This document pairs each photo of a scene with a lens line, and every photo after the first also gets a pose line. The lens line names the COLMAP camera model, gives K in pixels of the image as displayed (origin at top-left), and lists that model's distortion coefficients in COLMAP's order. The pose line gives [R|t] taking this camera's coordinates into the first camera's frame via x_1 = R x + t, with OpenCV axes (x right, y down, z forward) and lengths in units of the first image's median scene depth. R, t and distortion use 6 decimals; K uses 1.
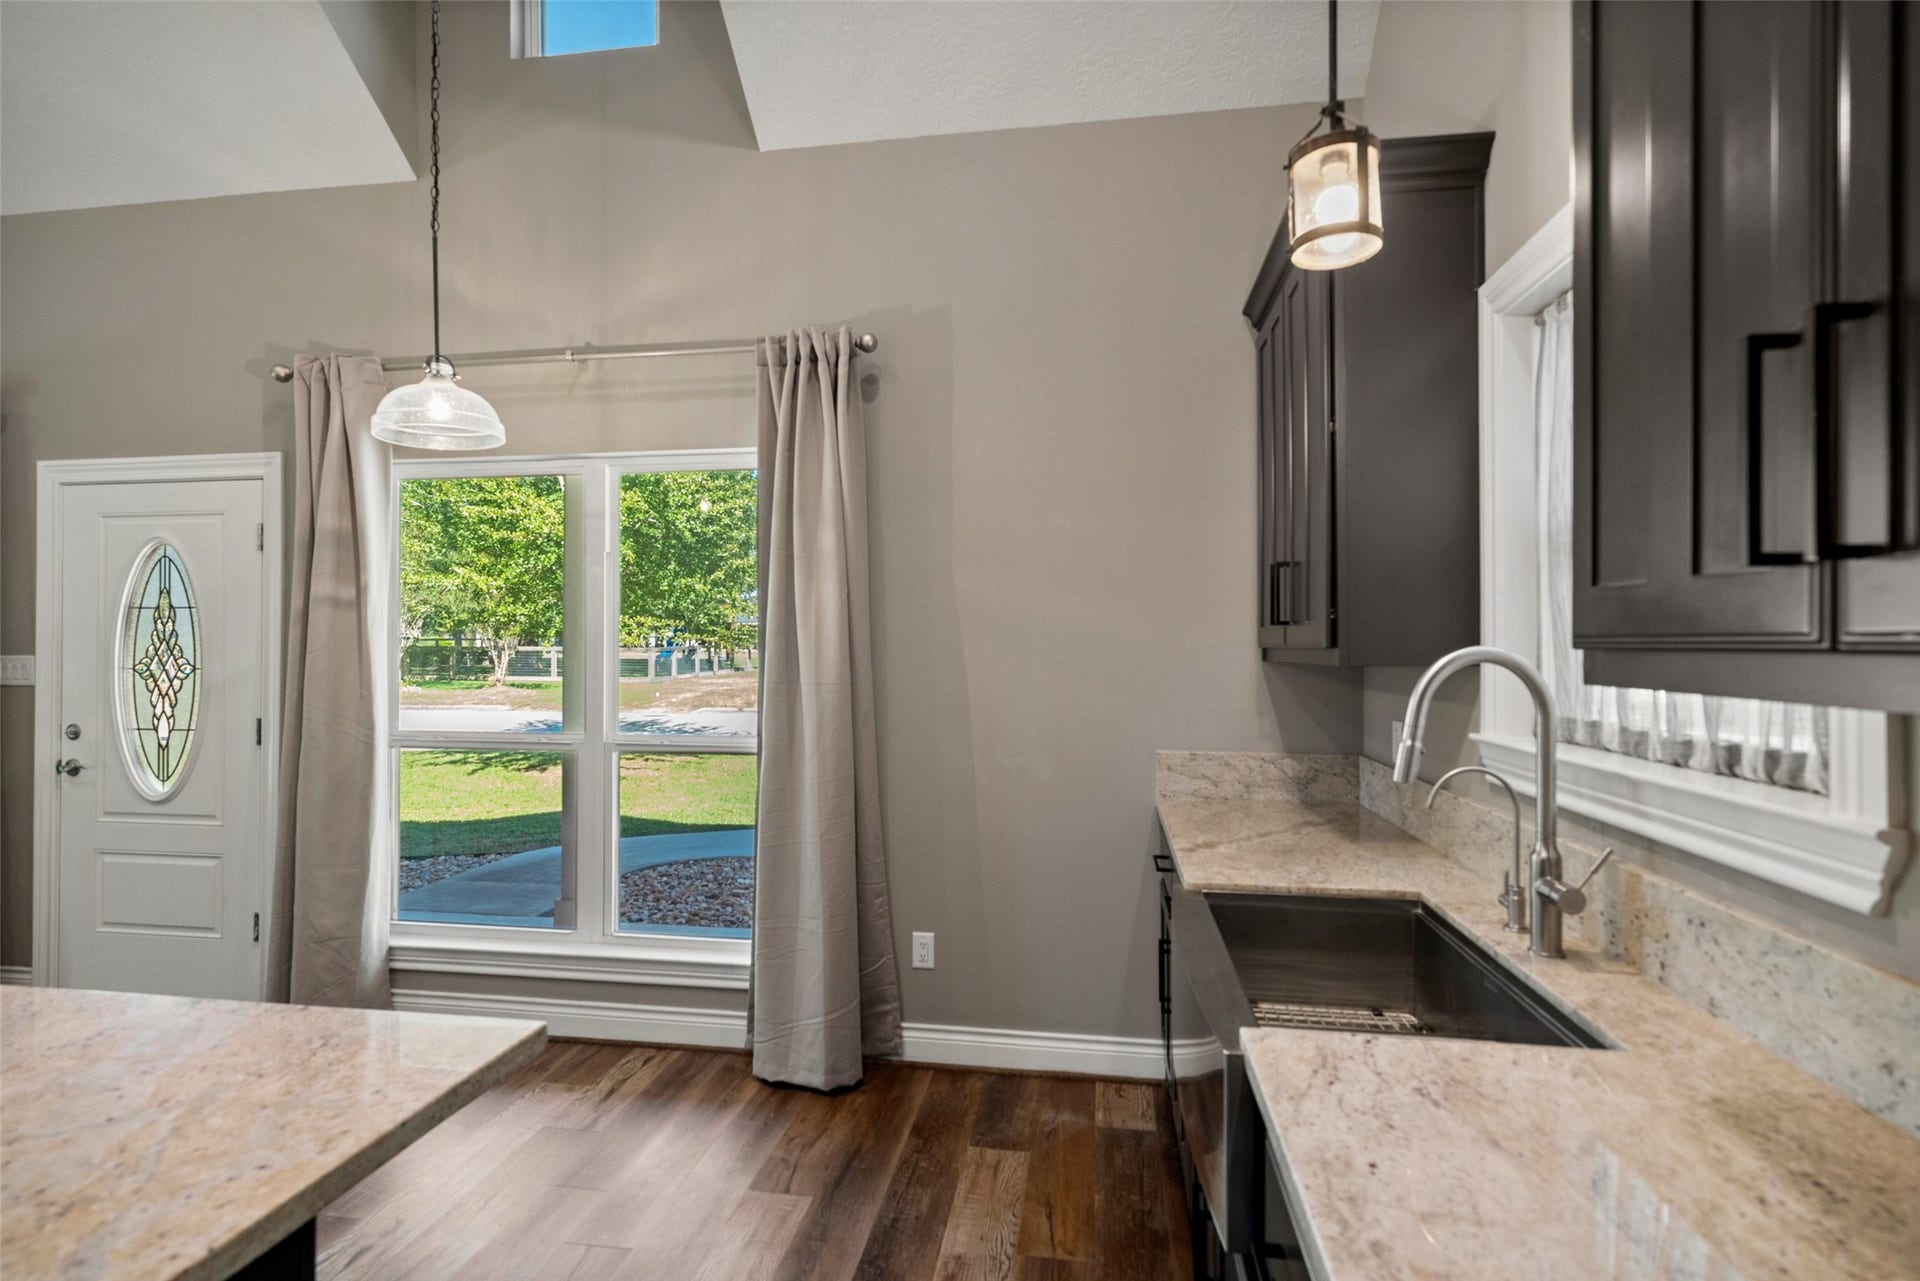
lens RADIAL K [[927.9, 0, 962.5], [0, 927.9, 639.3], [0, 0, 1]] dist [0.000240, -0.000076]
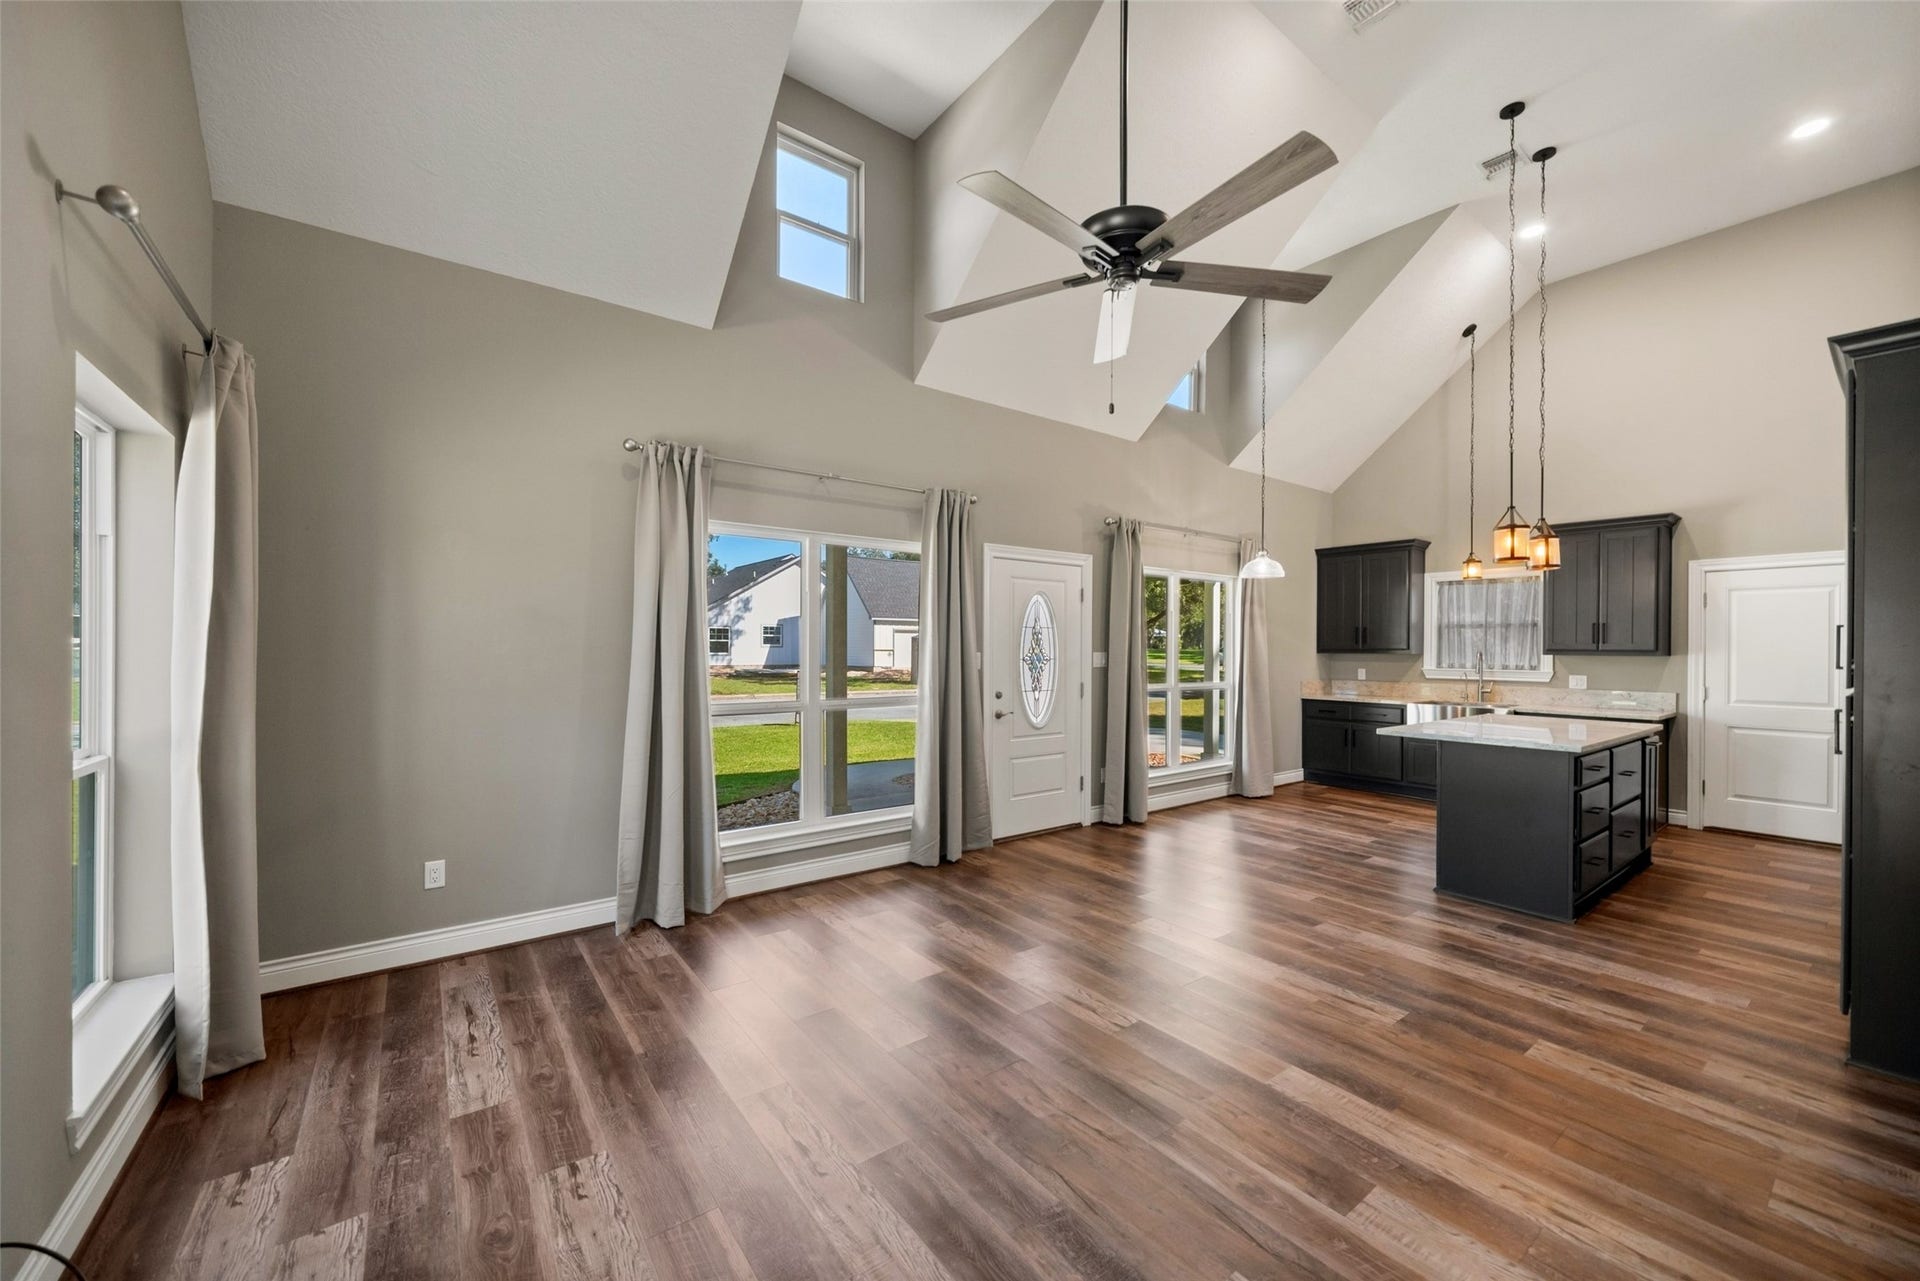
lens RADIAL K [[732.9, 0, 957.0], [0, 732.9, 647.3], [0, 0, 1]] dist [-0.007420, 0.000913]
pose [[0.699673, 0.002487, 0.714459, -2.516320], [-0.010589, 0.999920, 0.006888, -0.002363], [-0.714384, -0.012385, 0.699644, 0.069409]]
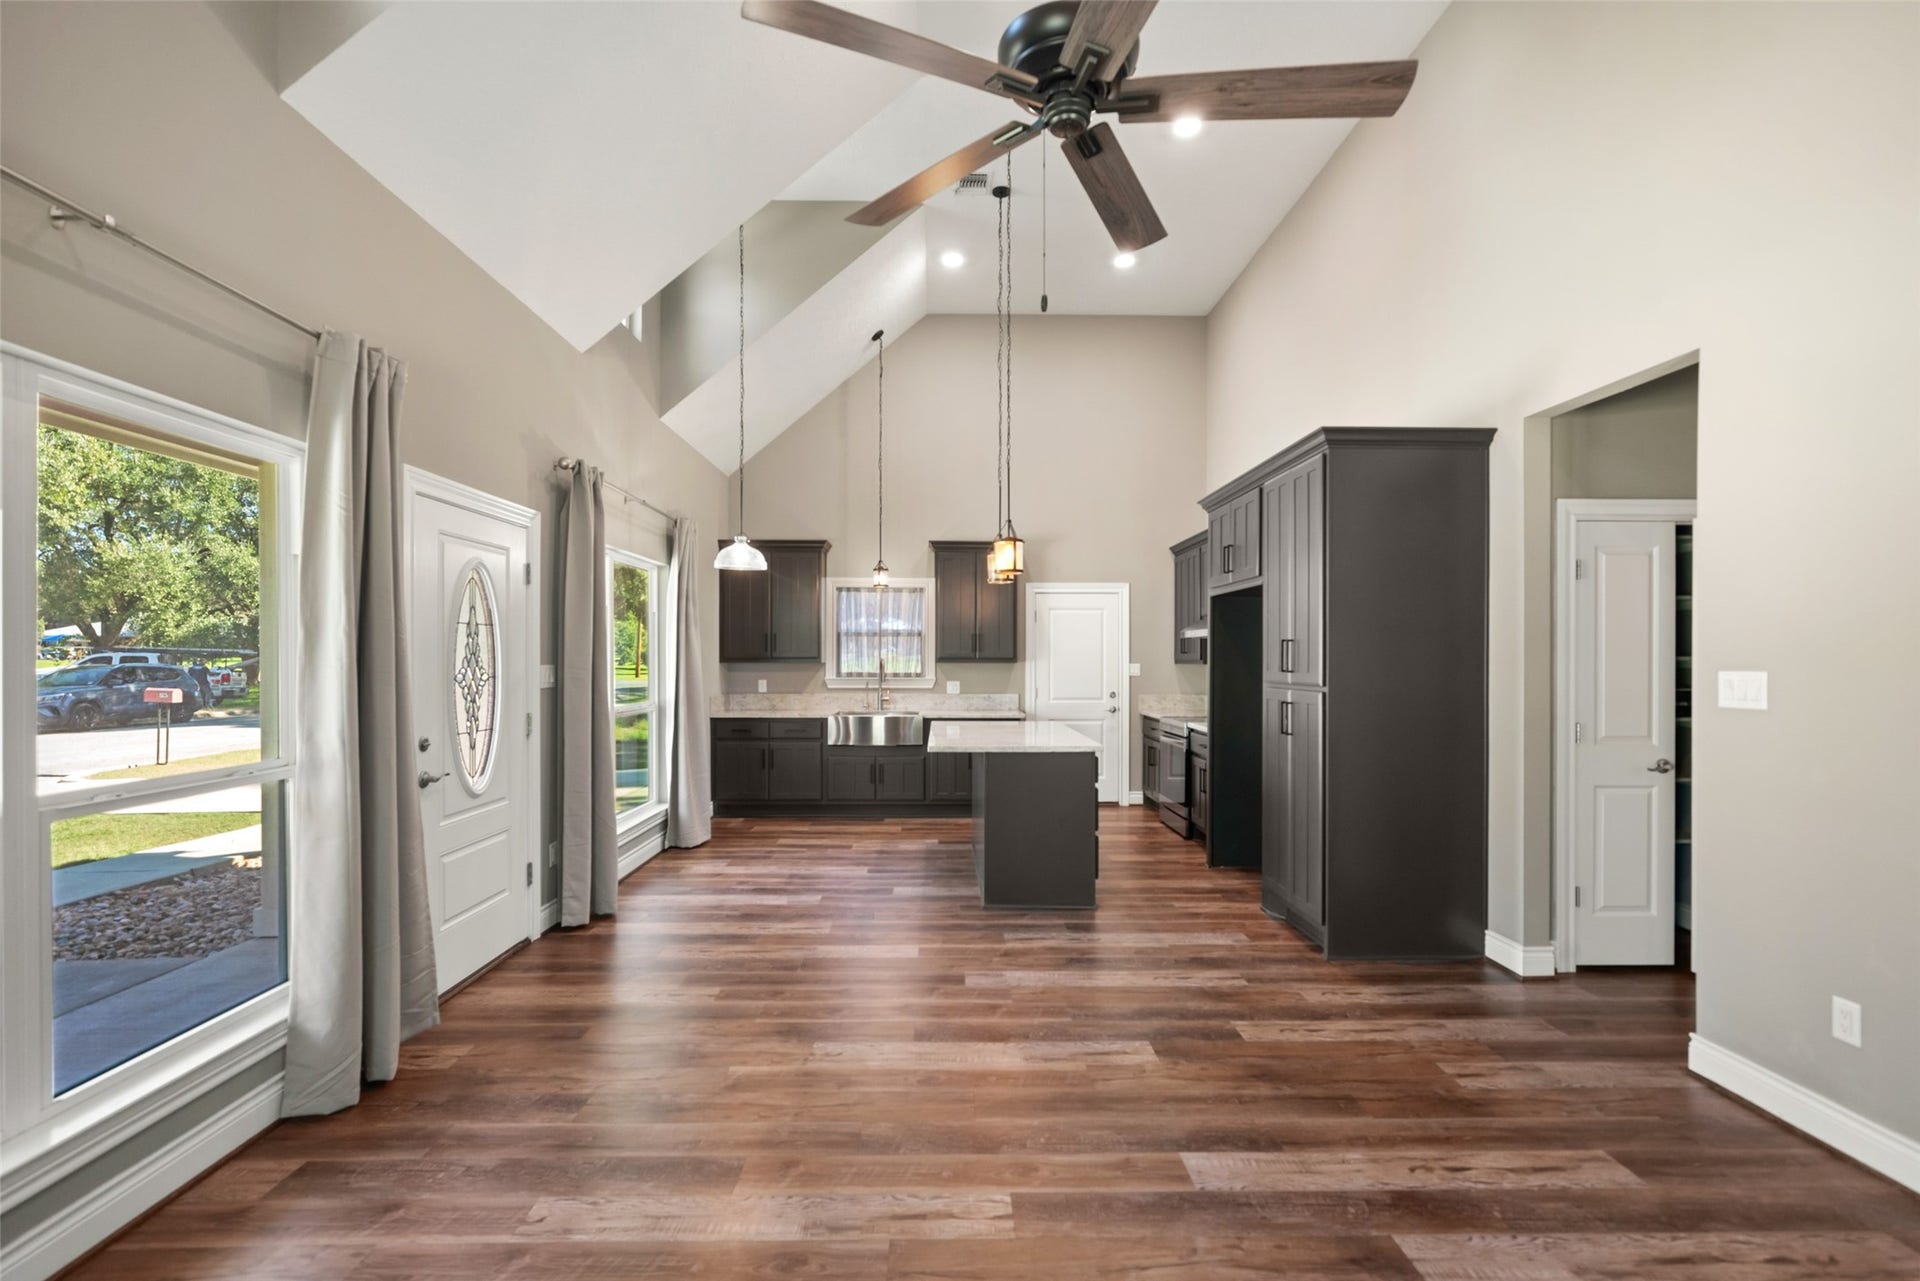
lens RADIAL K [[858.3, 0, 960.7], [0, 858.3, 656.6], [0, 0, 1]] dist [-0.001465, 0.001845]
pose [[-0.174675, 0.000037, 0.984626, -2.429455], [-0.009790, 0.999951, -0.001774, 0.001482], [-0.984577, -0.009949, -0.174666, 0.730838]]
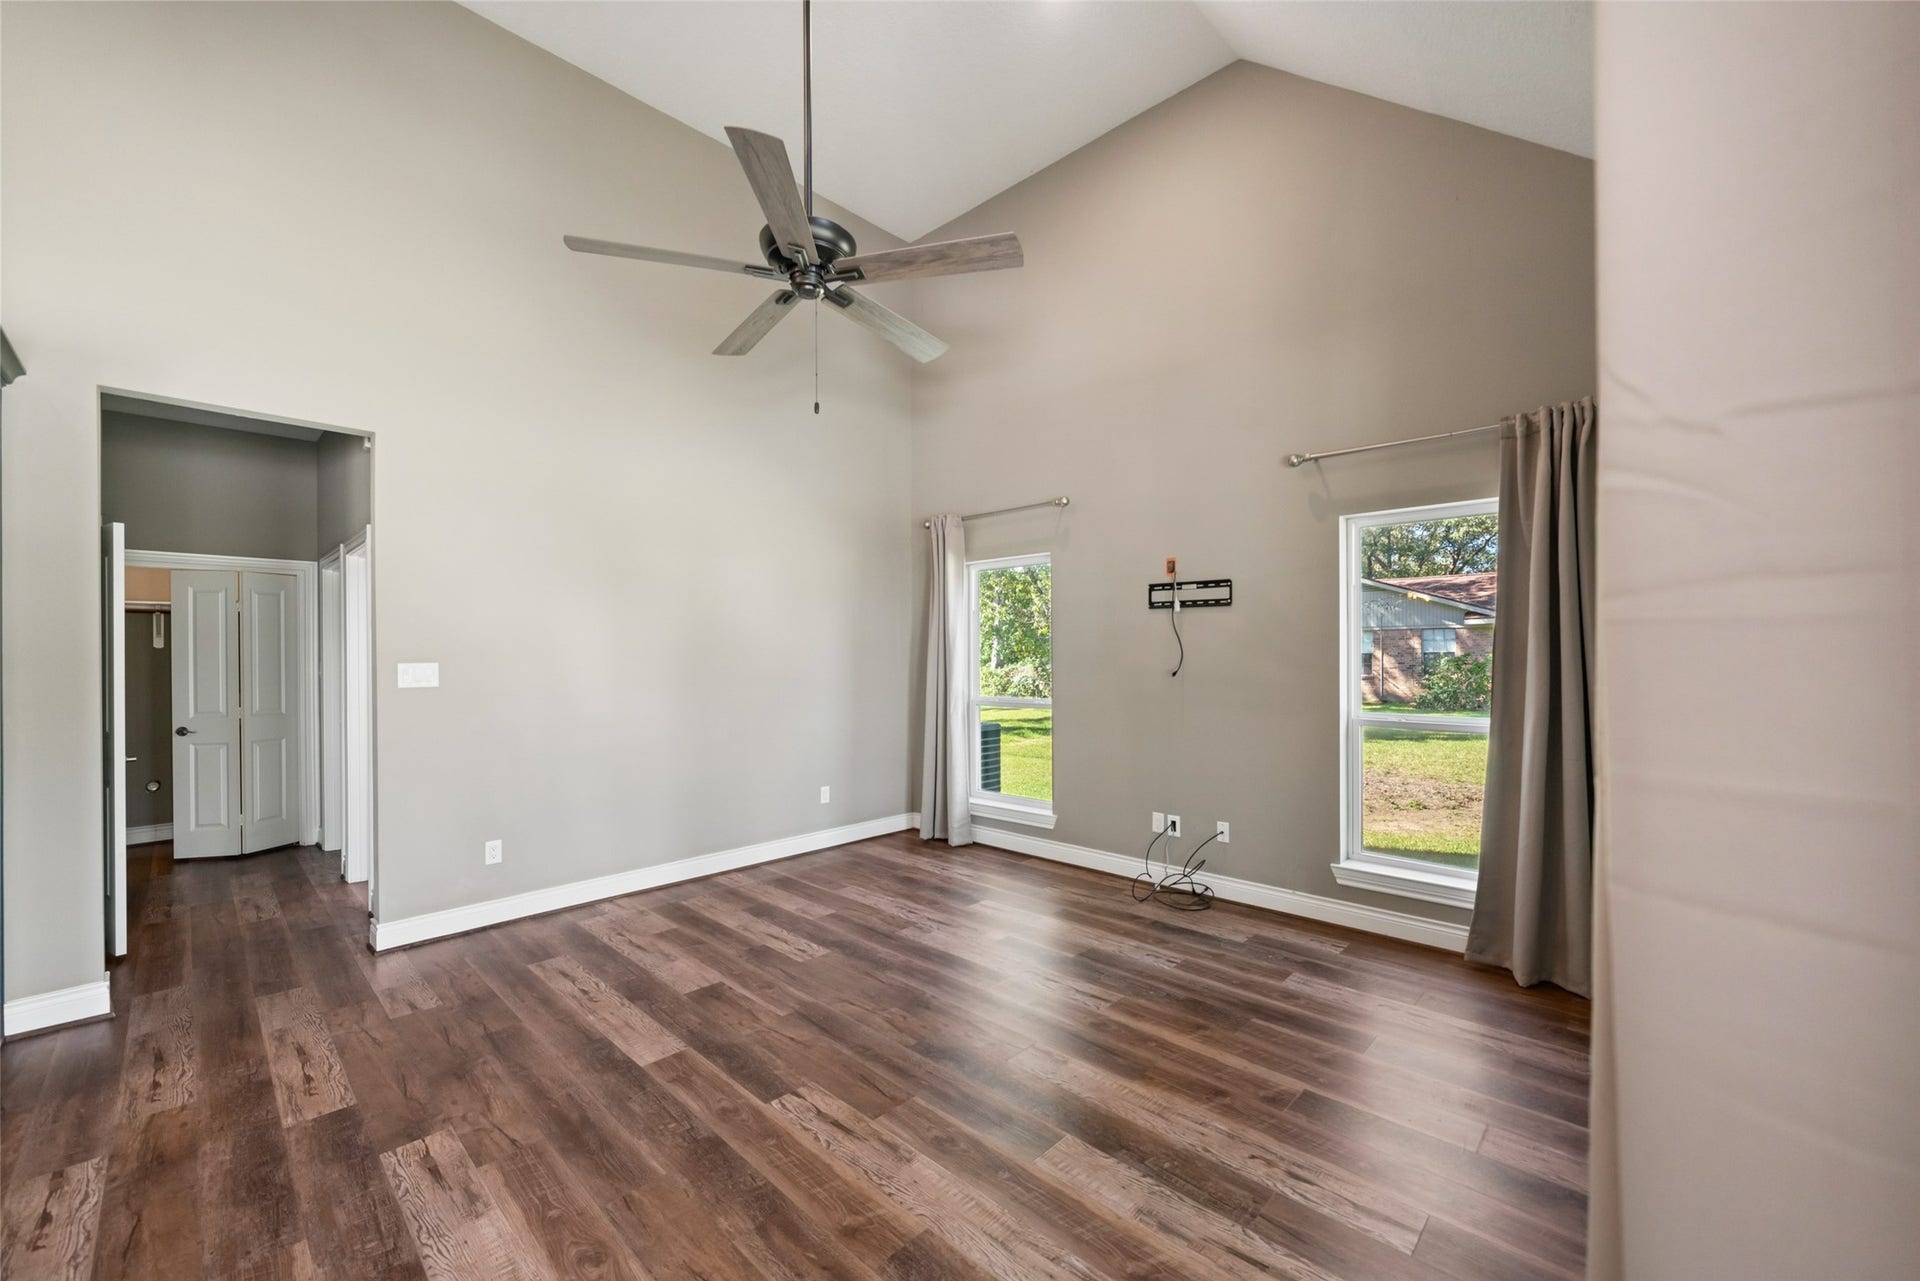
lens RADIAL K [[749.9, 0, 955.2], [0, 749.9, 652.6], [0, 0, 1]] dist [-0.009020, 0.001773]
pose [[-0.575783, 0.002305, -0.817599, -1.154300], [0.012179, 0.999909, -0.005758, 0.008073], [0.817512, -0.013273, -0.575759, 1.172594]]
